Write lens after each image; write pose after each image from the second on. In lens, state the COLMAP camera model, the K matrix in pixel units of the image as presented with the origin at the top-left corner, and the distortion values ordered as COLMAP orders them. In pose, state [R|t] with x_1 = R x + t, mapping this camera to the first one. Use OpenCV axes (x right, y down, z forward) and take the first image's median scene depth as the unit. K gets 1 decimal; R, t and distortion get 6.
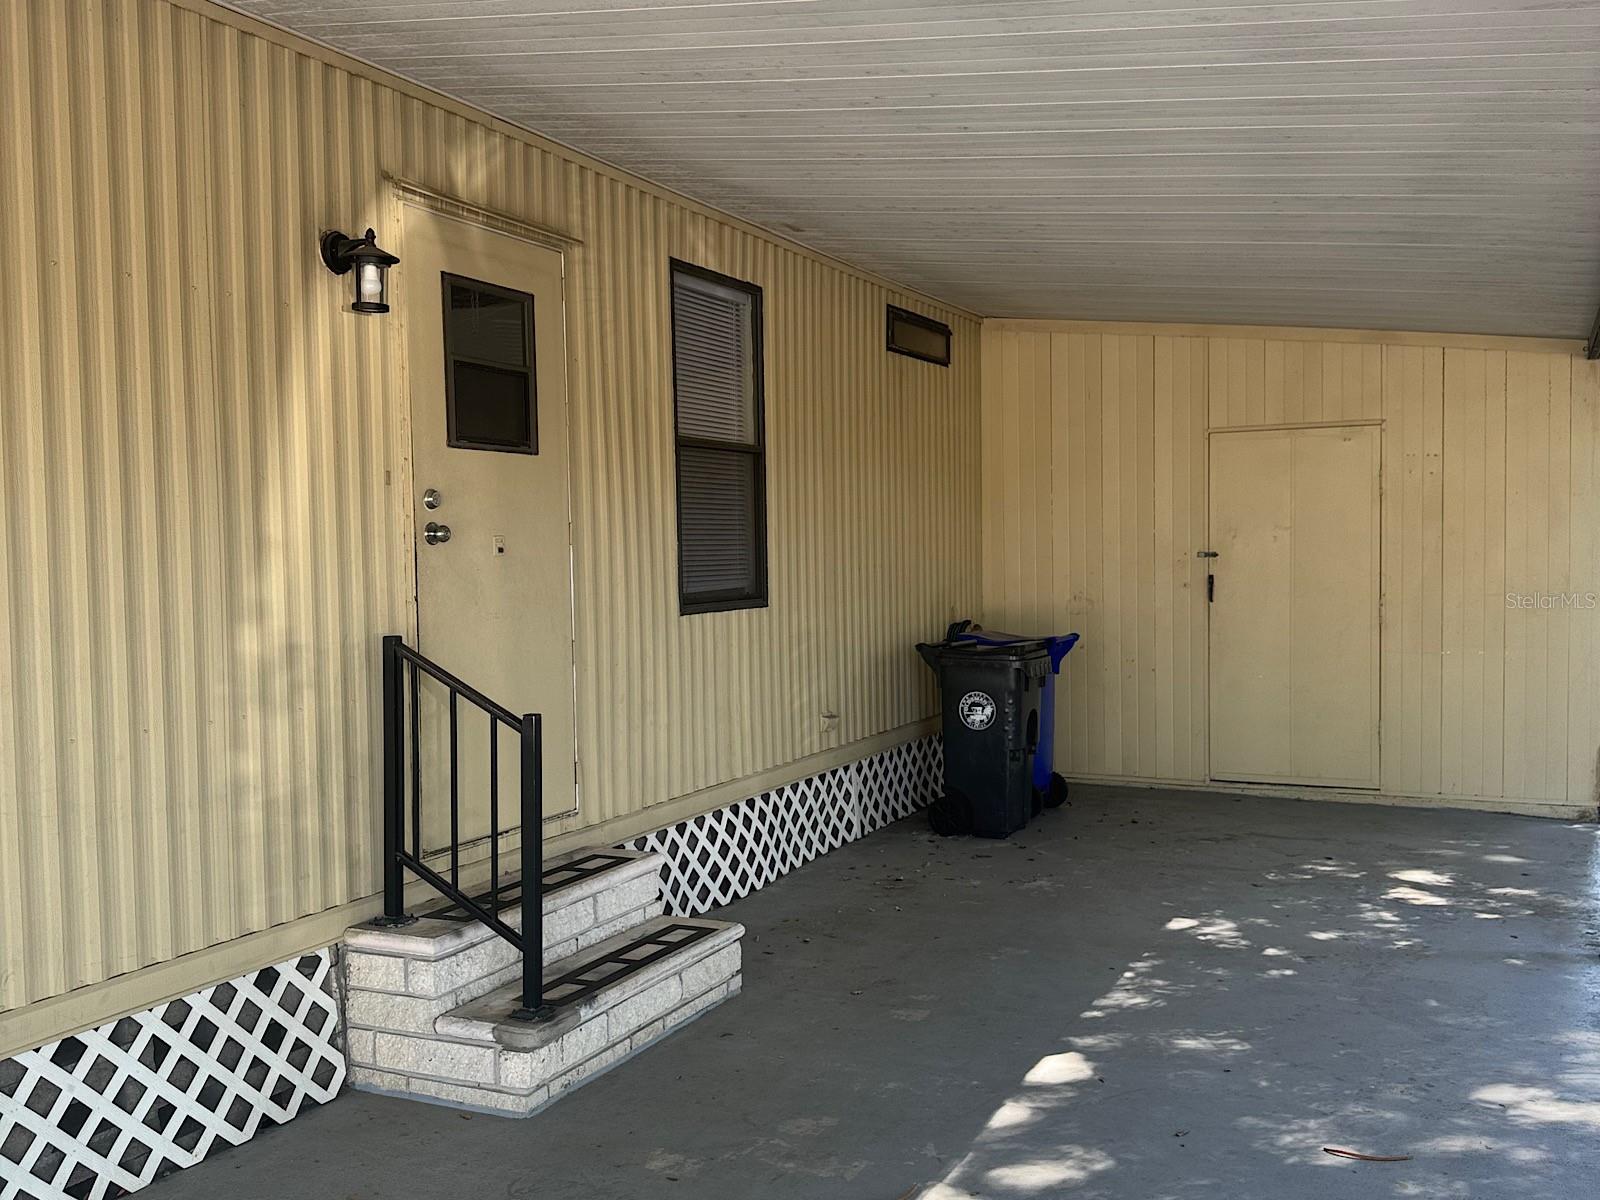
lens RADIAL K [[1491.2, 0, 800.0], [0, 1491.2, 600.0], [0, 0, 1]] dist [0.174284, -0.377706]
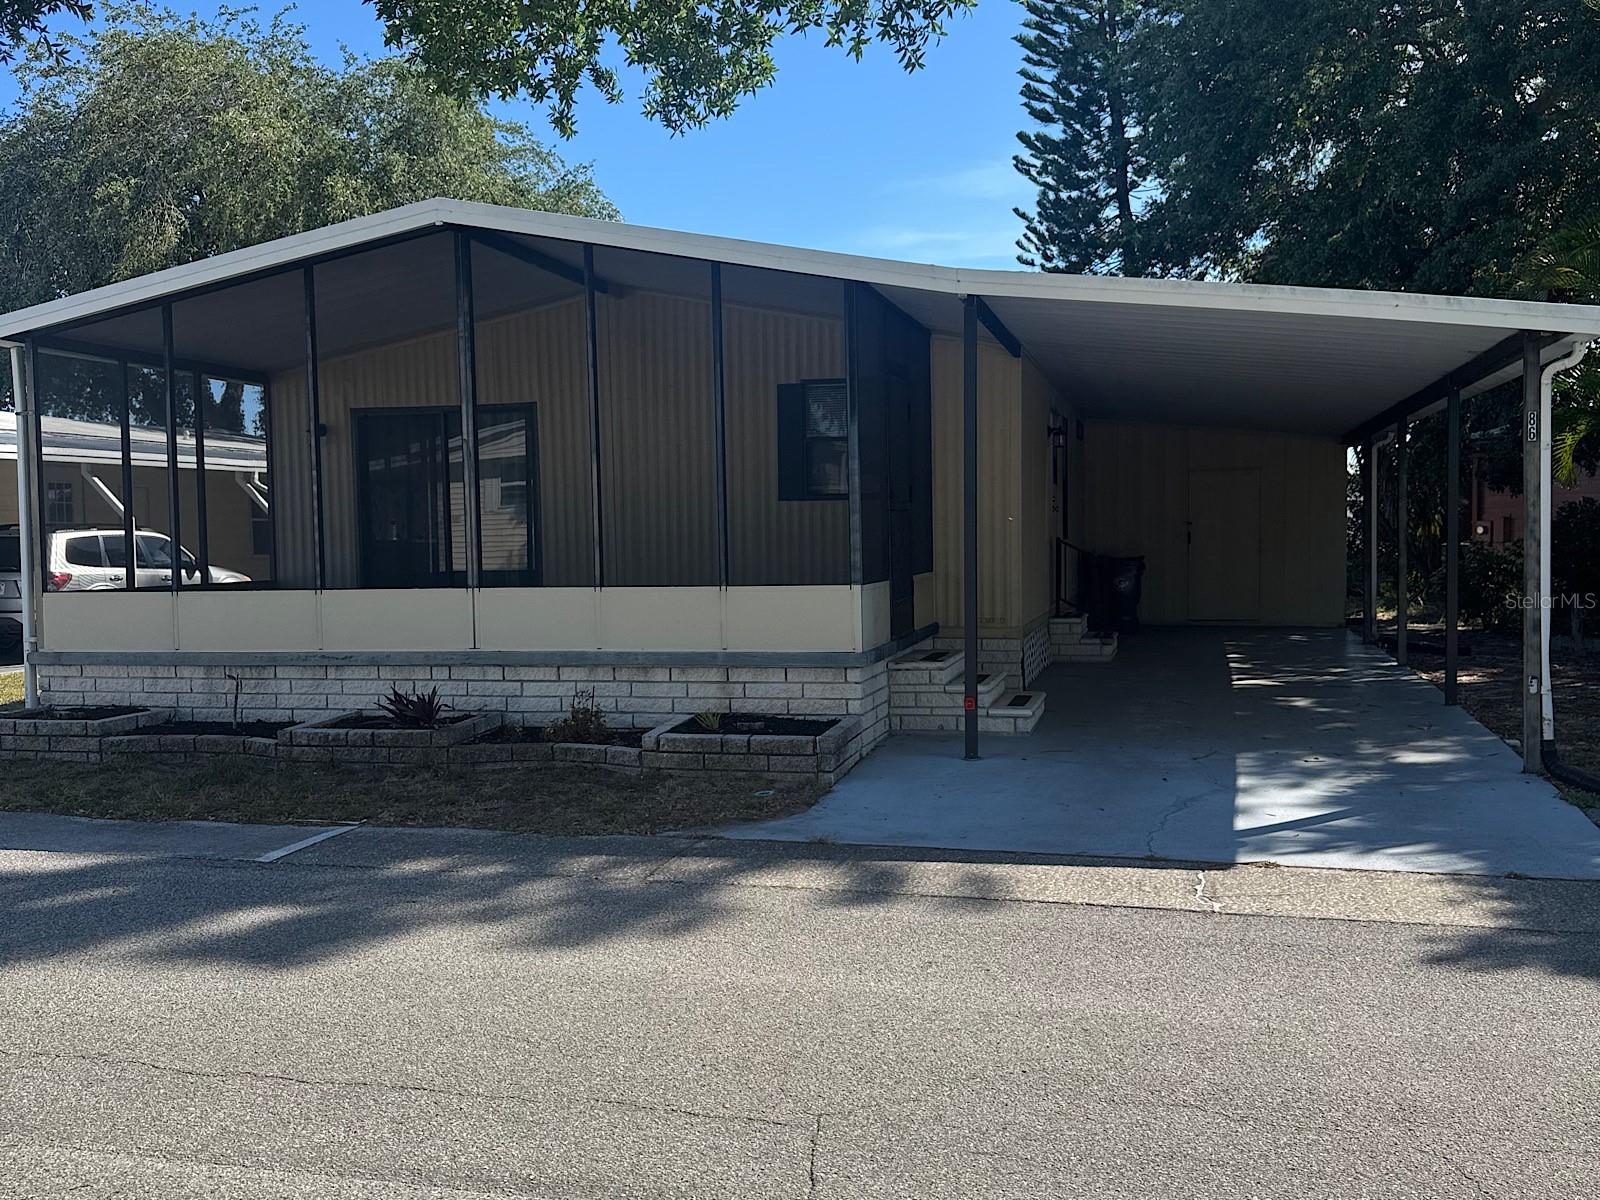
lens RADIAL K [[1491.2, 0, 800.0], [0, 1491.2, 600.0], [0, 0, 1]] dist [0.174284, -0.377706]
pose [[0.978783, -0.007071, 0.204775, -1.603009], [0.006913, 0.999975, 0.001487, 0.164029], [-0.204781, -0.000040, 0.978808, -2.367108]]
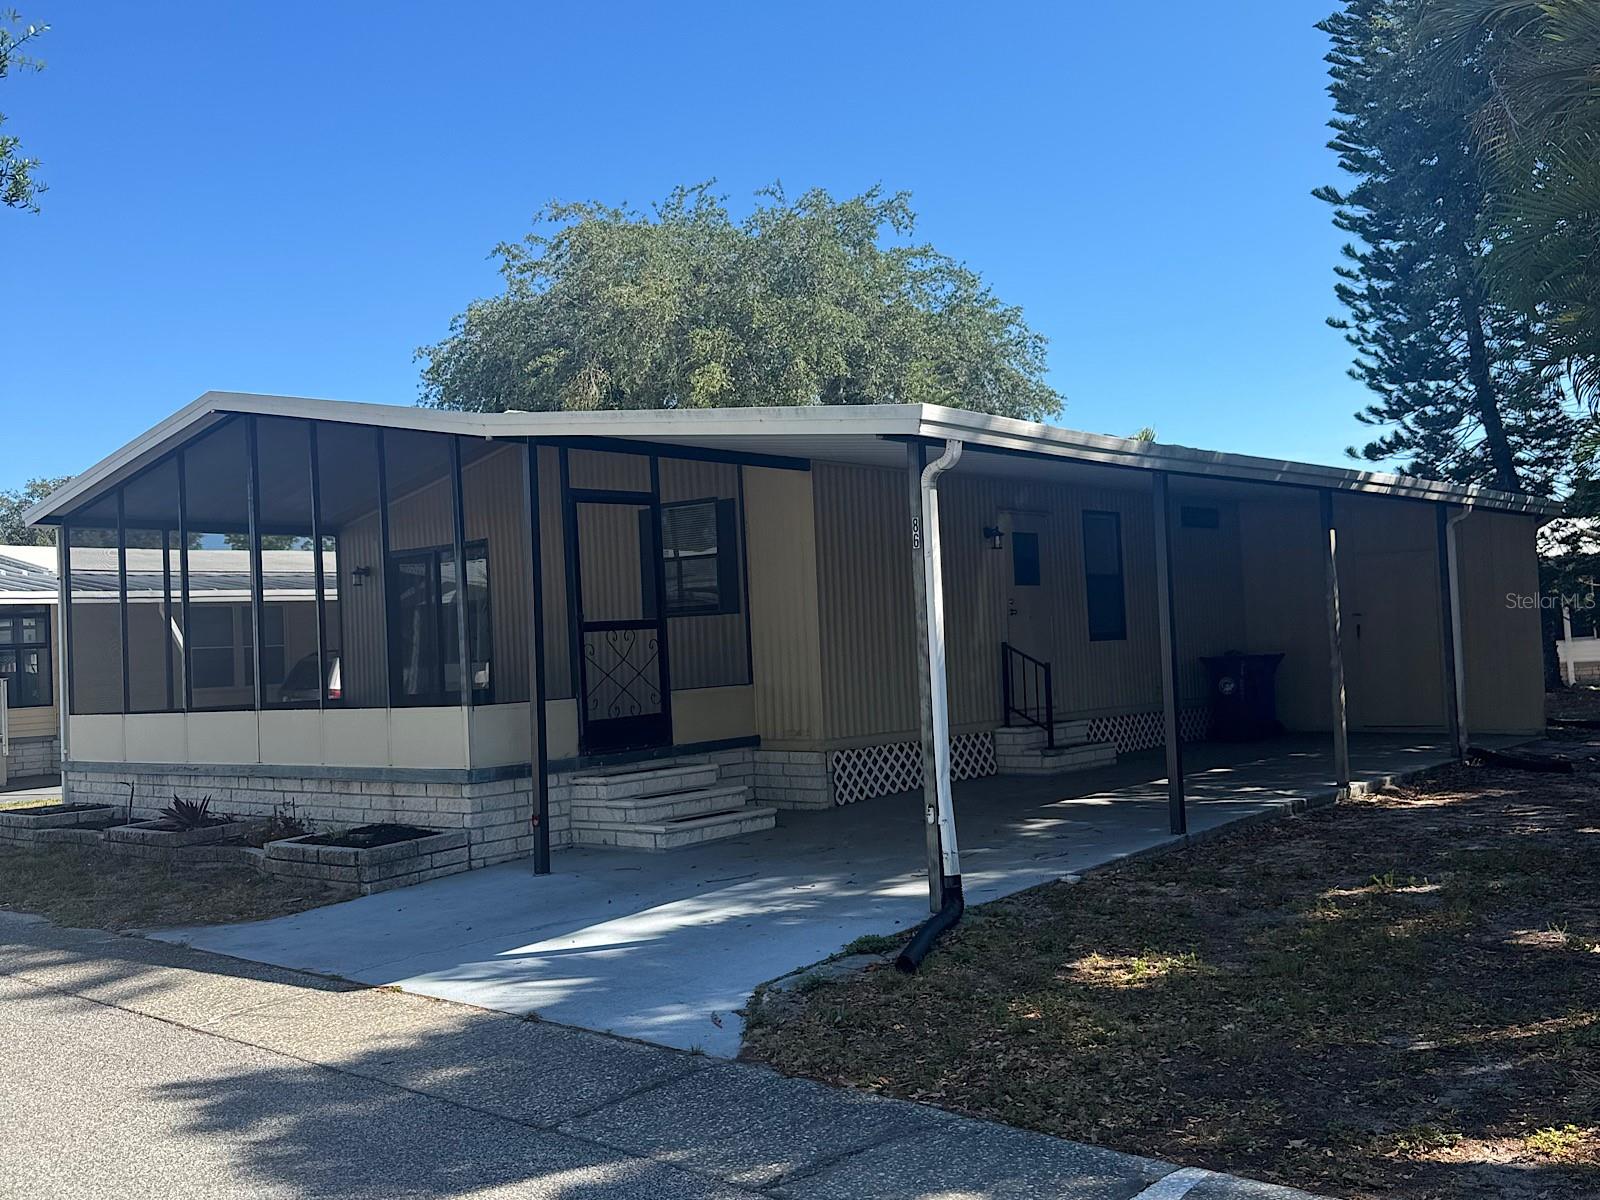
lens RADIAL K [[1491.2, 0, 800.0], [0, 1491.2, 600.0], [0, 0, 1]] dist [0.174284, -0.377706]
pose [[0.963383, -0.036686, -0.265607, 0.187249], [0.019859, 0.997638, -0.065764, 0.143225], [0.267392, 0.058081, 0.961836, -2.392883]]
